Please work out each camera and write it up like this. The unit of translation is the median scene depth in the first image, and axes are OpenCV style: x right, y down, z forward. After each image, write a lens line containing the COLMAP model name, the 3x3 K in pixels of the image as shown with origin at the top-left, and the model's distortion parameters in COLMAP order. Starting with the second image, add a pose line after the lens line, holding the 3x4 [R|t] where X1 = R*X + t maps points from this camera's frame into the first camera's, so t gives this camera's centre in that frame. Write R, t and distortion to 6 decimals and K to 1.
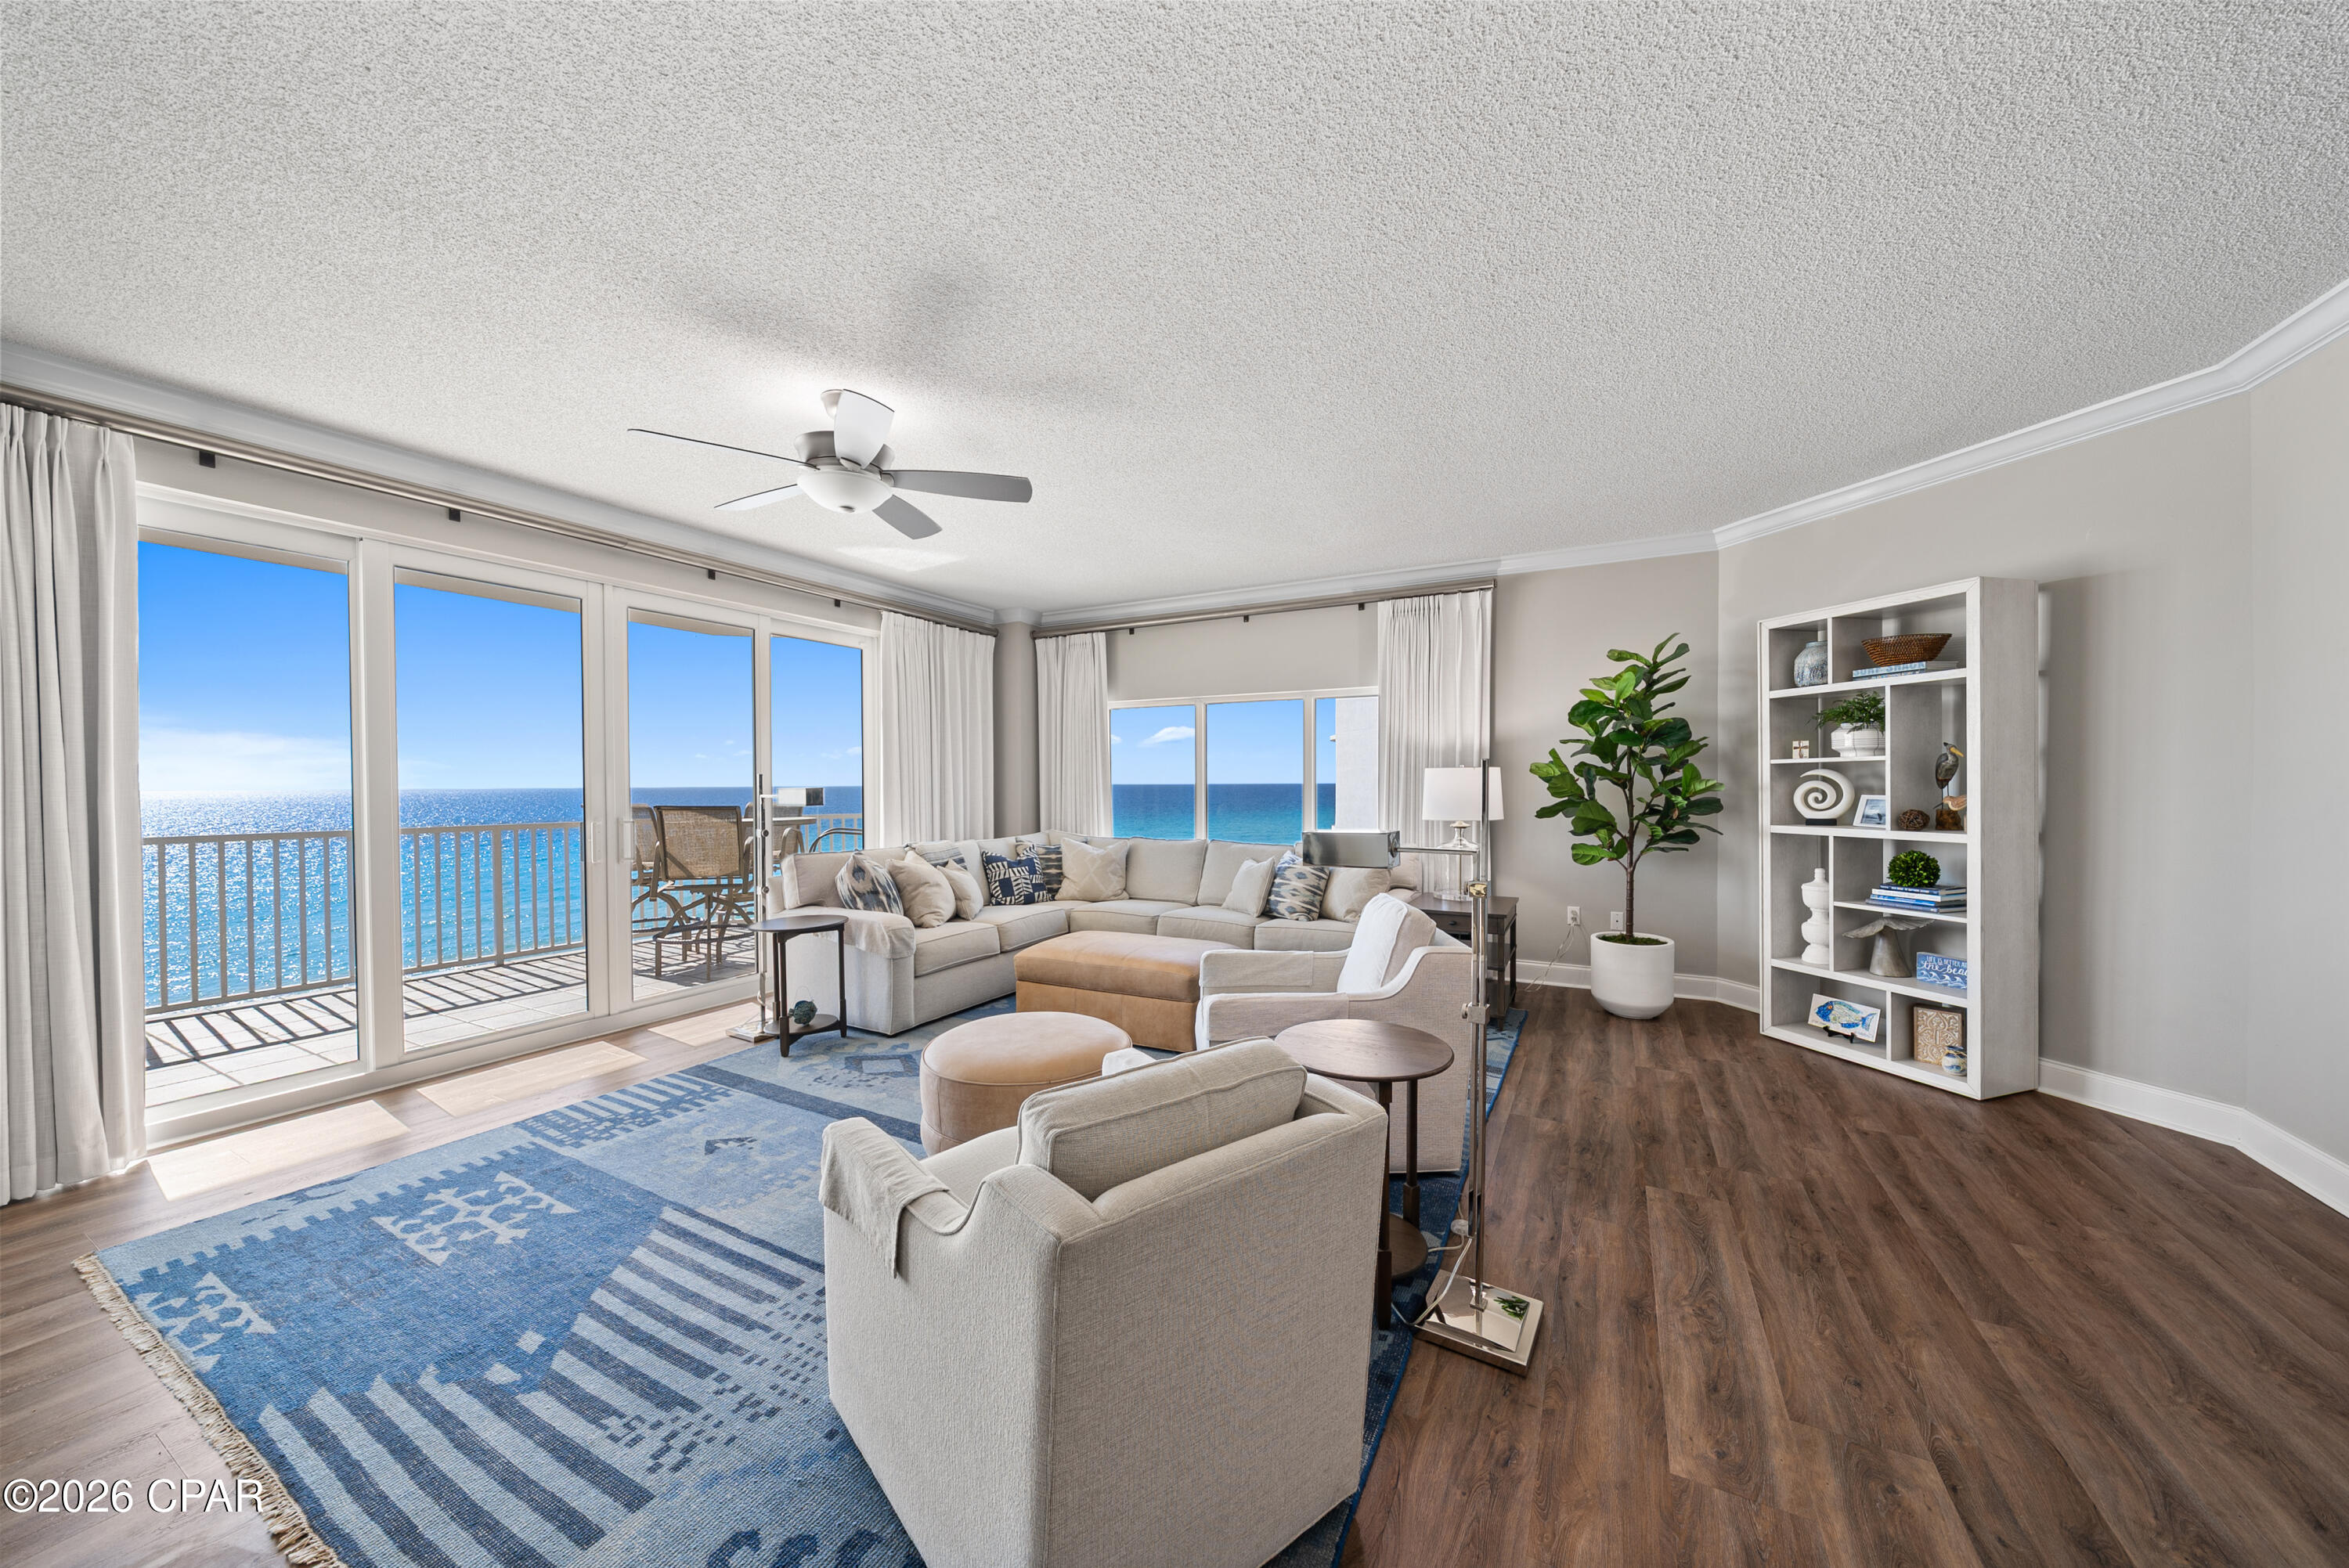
lens RADIAL K [[814.5, 0, 1181.2], [0, 814.5, 784.4], [0, 0, 1]] dist [-0.000506, -0.000180]
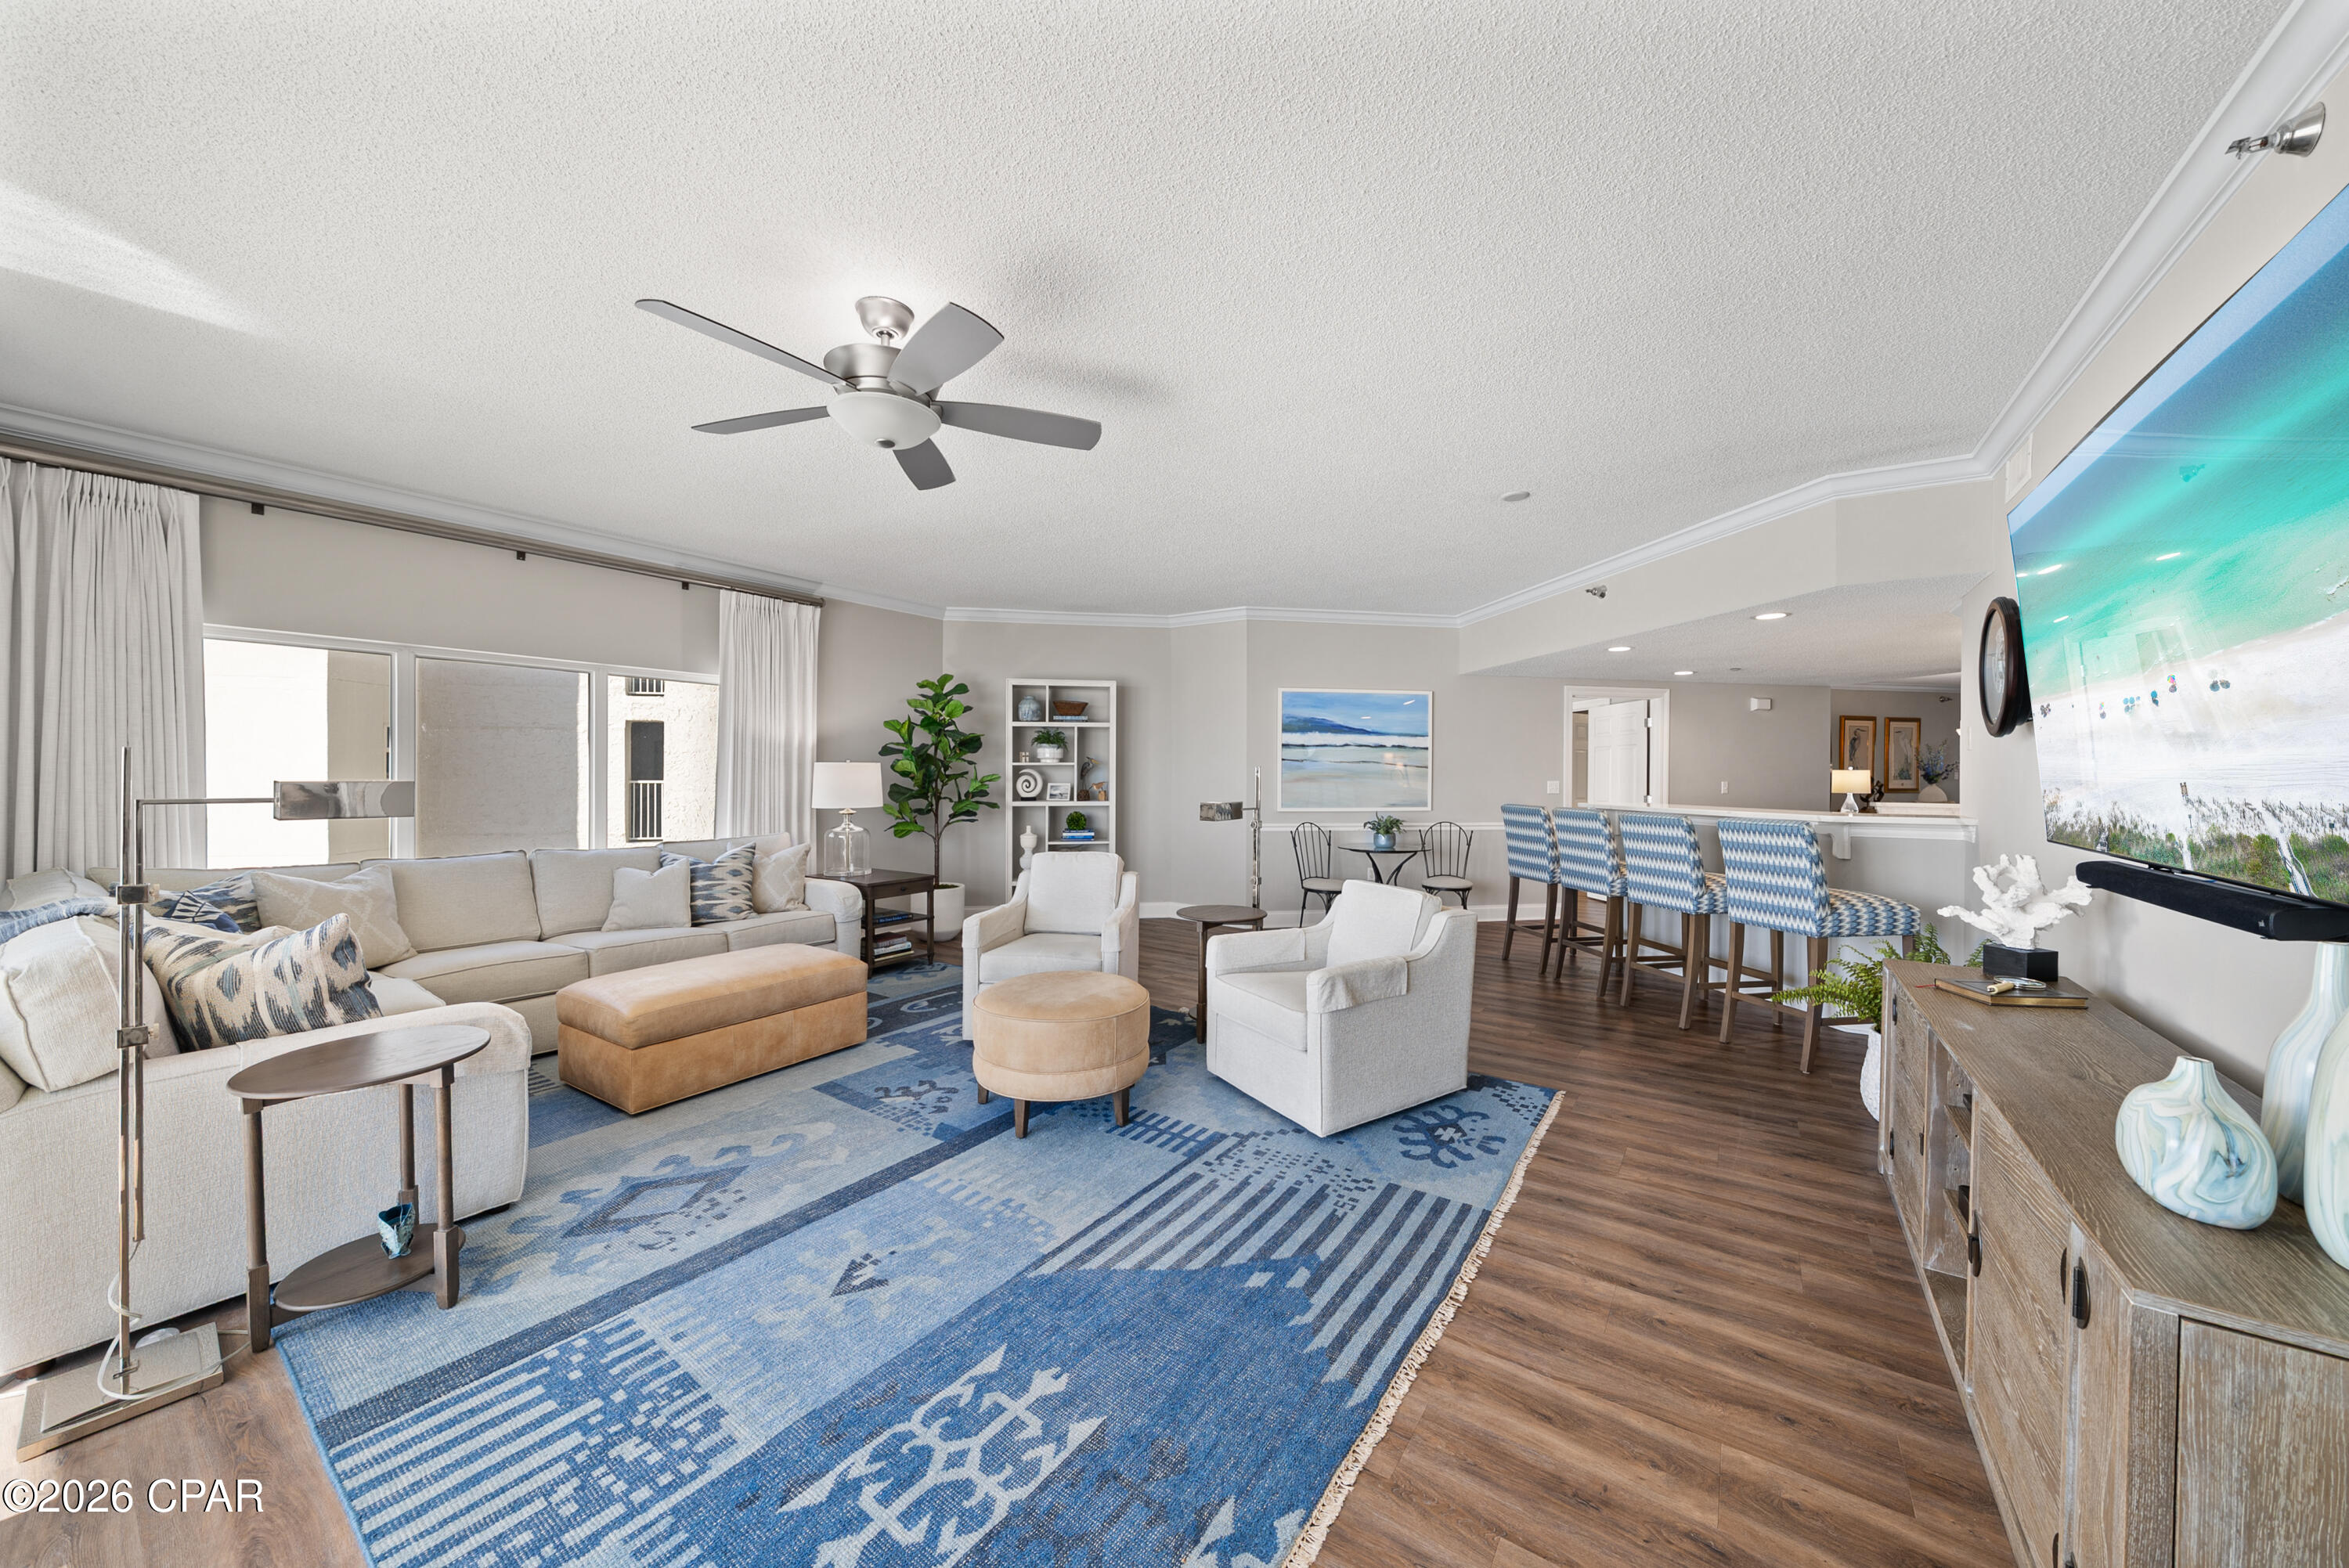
lens RADIAL K [[814.5, 0, 1185.1], [0, 814.5, 786.1], [0, 0, 1]] dist [-0.000506, -0.000180]
pose [[0.103996, -0.008649, 0.994540, -1.369355], [-0.003092, 0.999955, 0.009019, 0.002117], [-0.994573, -0.004013, 0.103965, 0.708756]]
